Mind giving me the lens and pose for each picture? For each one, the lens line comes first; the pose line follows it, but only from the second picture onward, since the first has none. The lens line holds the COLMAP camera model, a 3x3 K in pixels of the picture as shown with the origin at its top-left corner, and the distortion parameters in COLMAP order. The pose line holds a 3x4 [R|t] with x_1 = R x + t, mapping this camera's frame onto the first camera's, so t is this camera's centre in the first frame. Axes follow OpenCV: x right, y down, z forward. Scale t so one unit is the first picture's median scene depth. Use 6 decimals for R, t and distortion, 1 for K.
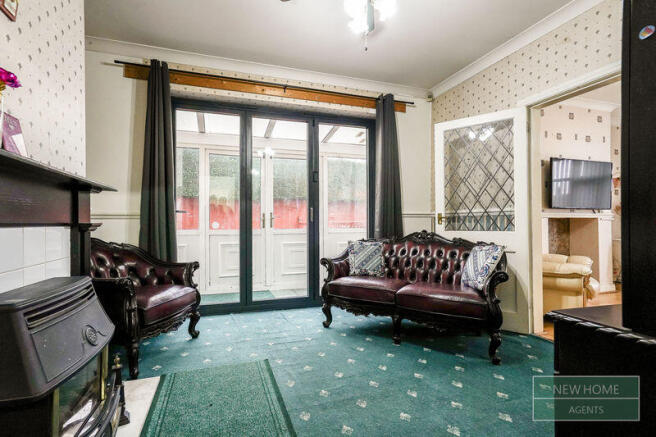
lens RADIAL K [[299.0, 0, 318.9], [0, 299.0, 217.6], [0, 0, 1]] dist [0.007323, 0.000720]
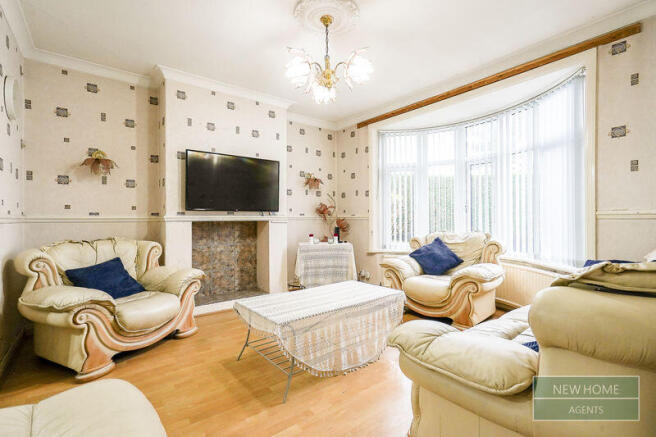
lens RADIAL K [[299.0, 0, 318.9], [0, 299.0, 217.6], [0, 0, 1]] dist [0.007323, 0.000720]
pose [[0.932495, -0.013877, 0.360915, 0.742232], [0.012257, 0.999902, 0.006777, -0.011344], [-0.360974, -0.001896, 0.932574, 0.084110]]
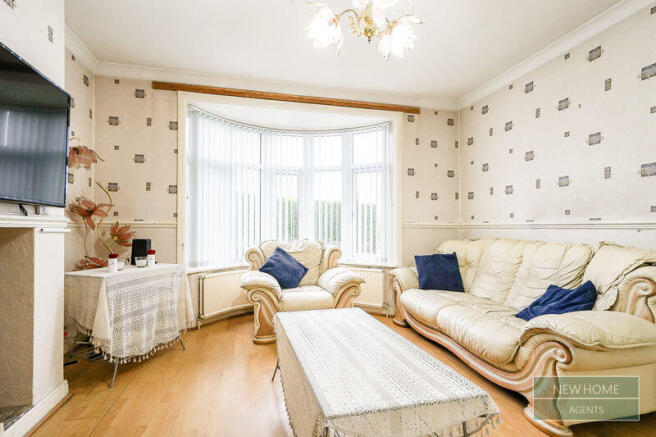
lens RADIAL K [[307.2, 0, 320.9], [0, 307.2, 222.2], [0, 0, 1]] dist [0.017164, 0.000499]
pose [[0.080575, 0.004126, 0.996740, 0.559343], [-0.014717, 0.999887, -0.002950, -0.010098], [-0.996640, -0.014431, 0.080627, 0.602615]]
